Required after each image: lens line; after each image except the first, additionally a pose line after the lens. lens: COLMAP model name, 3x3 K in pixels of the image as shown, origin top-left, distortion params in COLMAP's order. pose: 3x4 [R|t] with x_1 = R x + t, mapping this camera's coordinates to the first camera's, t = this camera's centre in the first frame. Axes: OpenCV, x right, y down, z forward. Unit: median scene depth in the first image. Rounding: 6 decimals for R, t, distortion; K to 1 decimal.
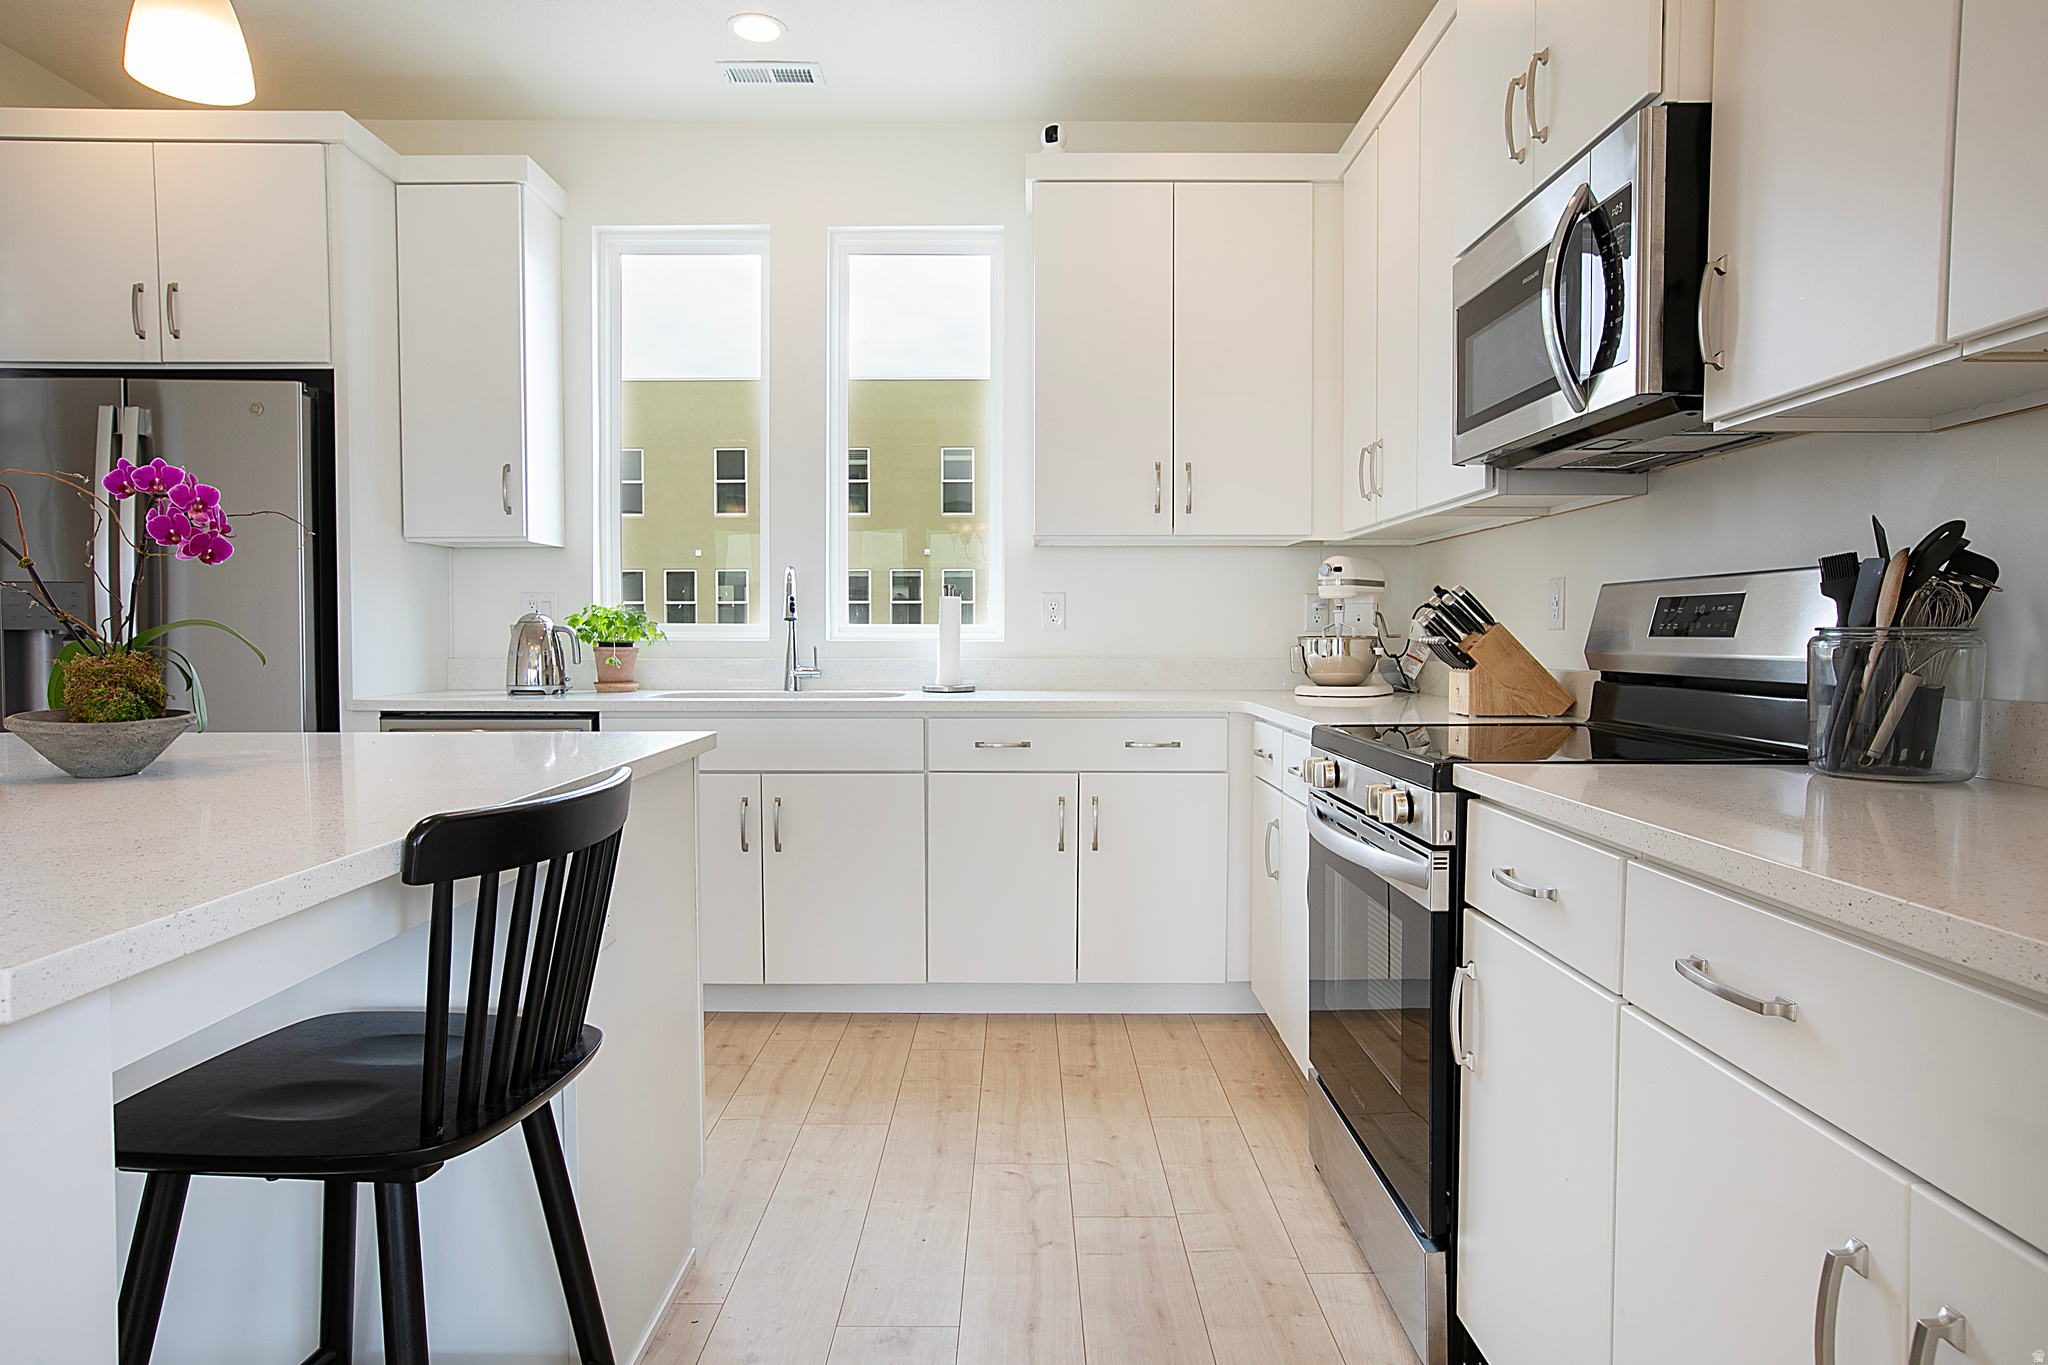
lens RADIAL K [[1225.6, 0, 1020.0], [0, 1225.6, 681.7], [0, 0, 1]] dist [-0.074980, 0.106086]
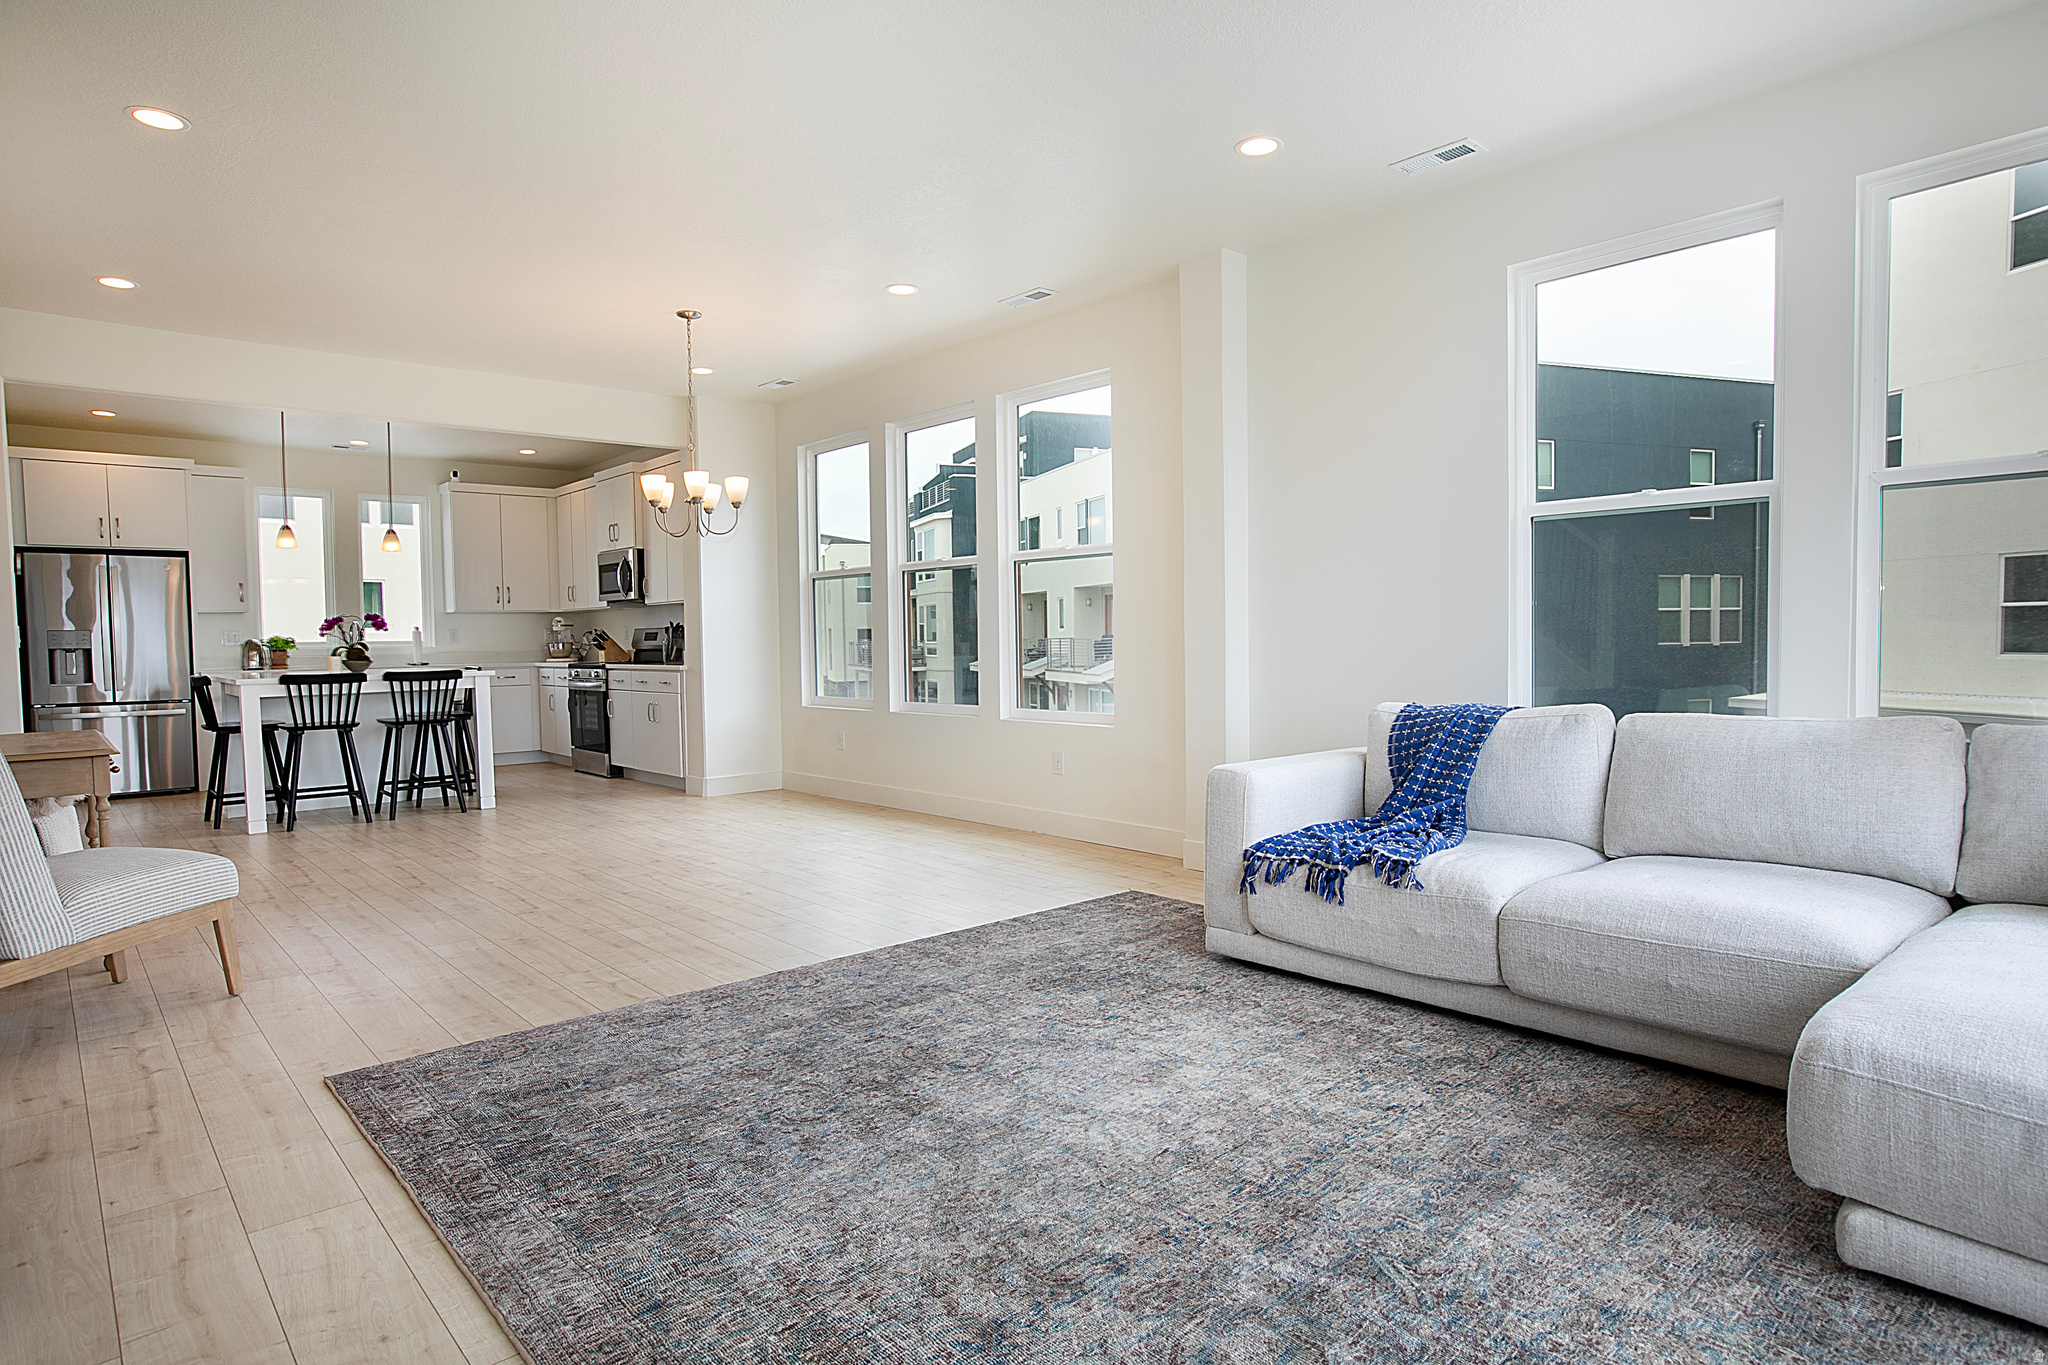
lens RADIAL K [[1126.7, 0, 999.6], [0, 1126.7, 674.1], [0, 0, 1]] dist [0.000985, 0.000943]
pose [[0.755050, -0.035866, 0.654686, -1.033612], [0.042688, 0.999073, 0.005501, 0.100467], [-0.654276, 0.023794, 0.755881, -2.540014]]
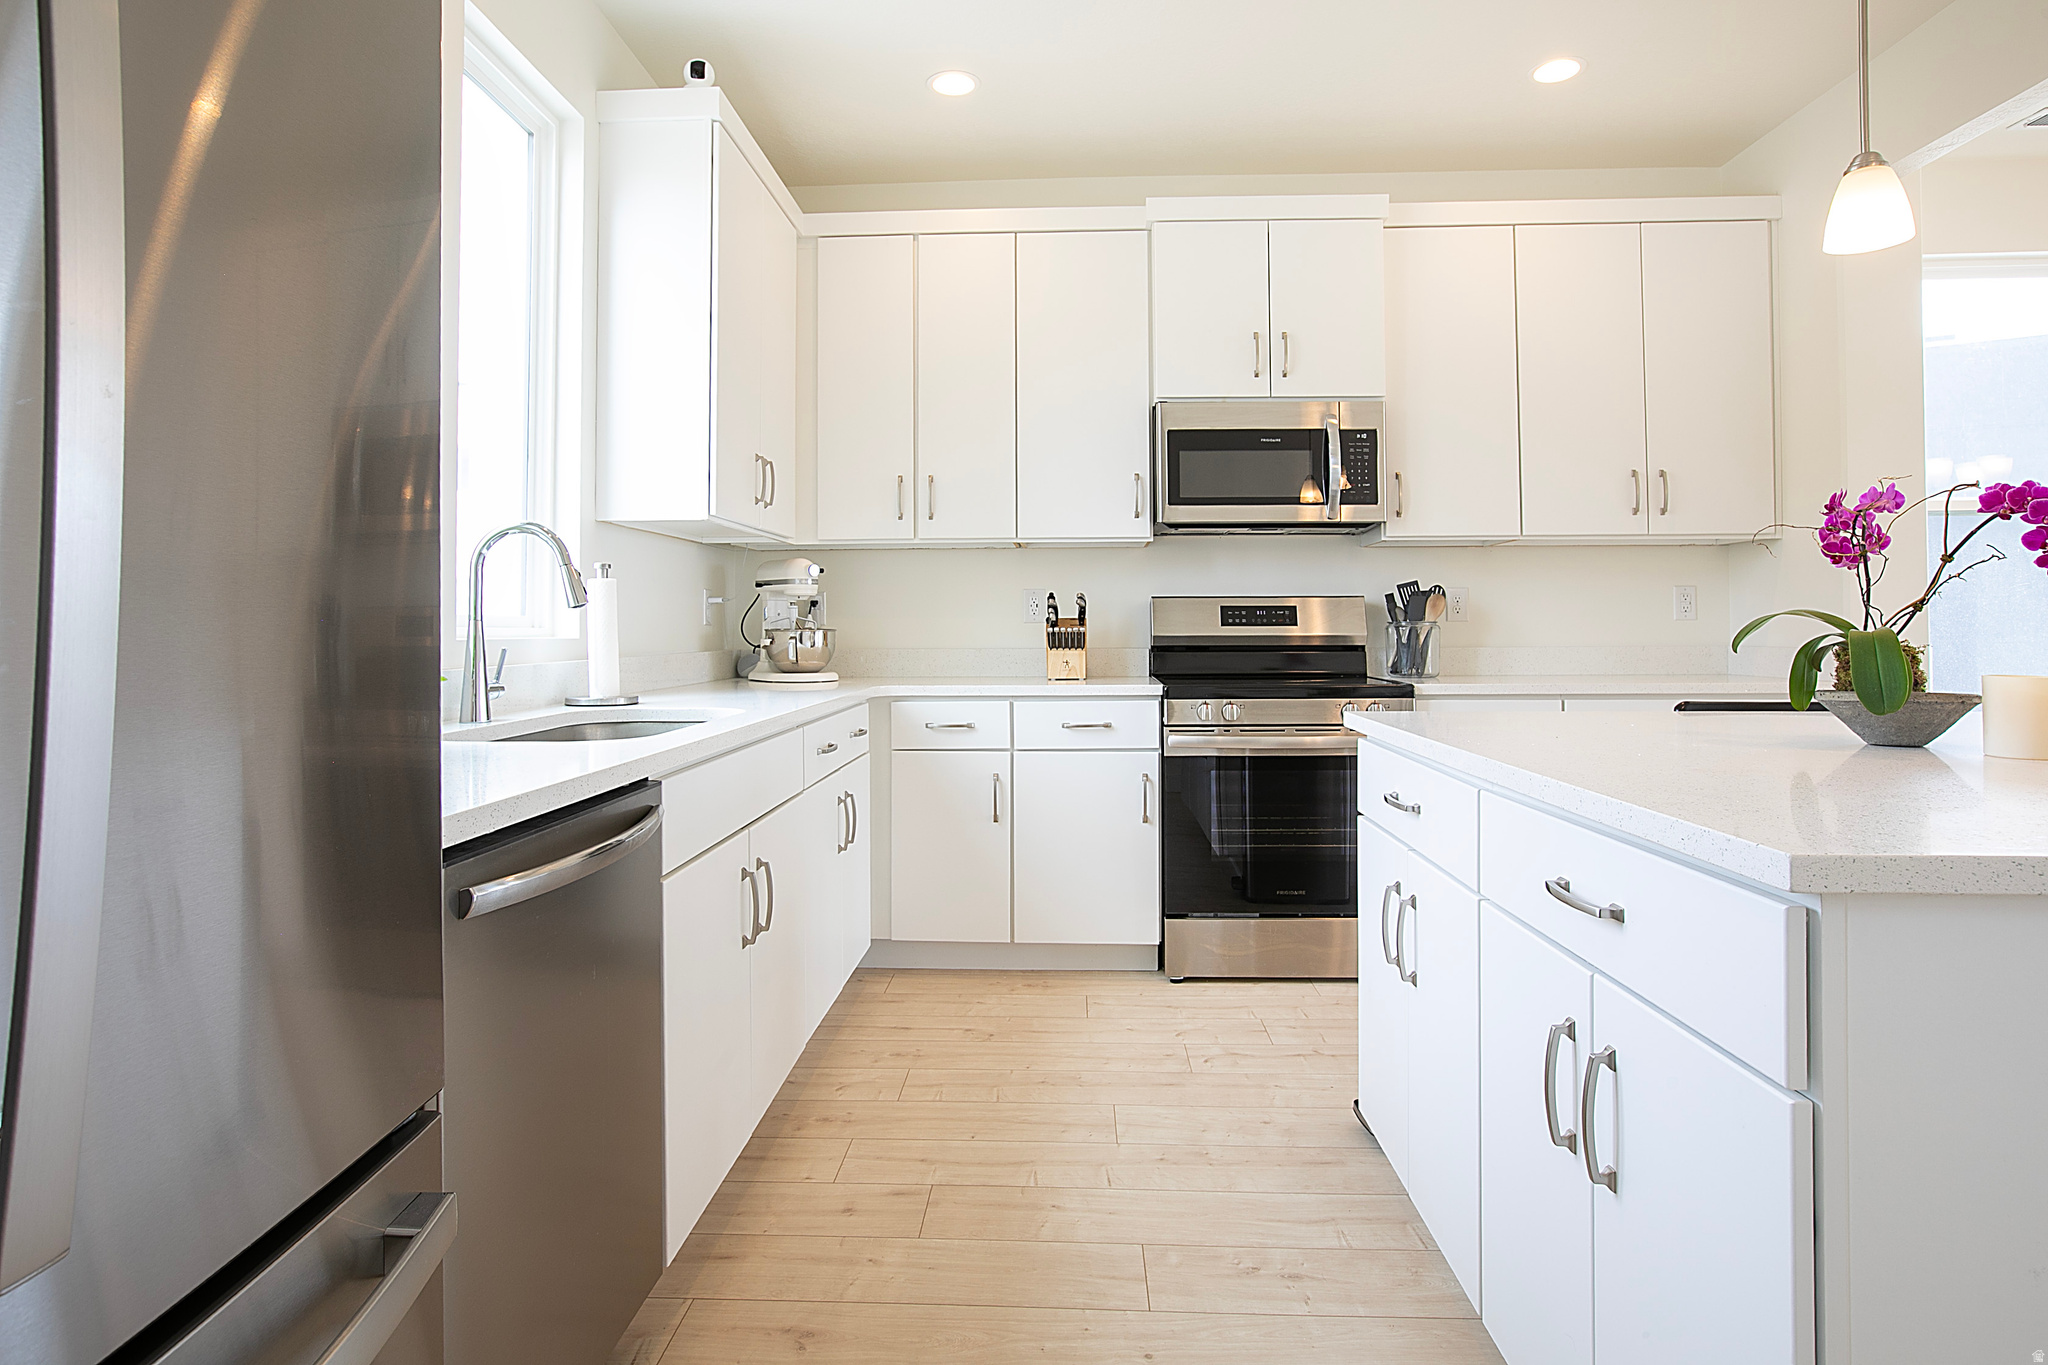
lens RADIAL K [[1132.2, 0, 1017.6], [0, 1132.2, 603.0], [0, 0, 1]] dist [-0.040842, 0.000104]
pose [[0.048891, 0.018723, 0.998629, -1.026870], [0.044329, 0.998798, -0.020897, -0.040140], [-0.997820, 0.045290, 0.048003, 0.981058]]
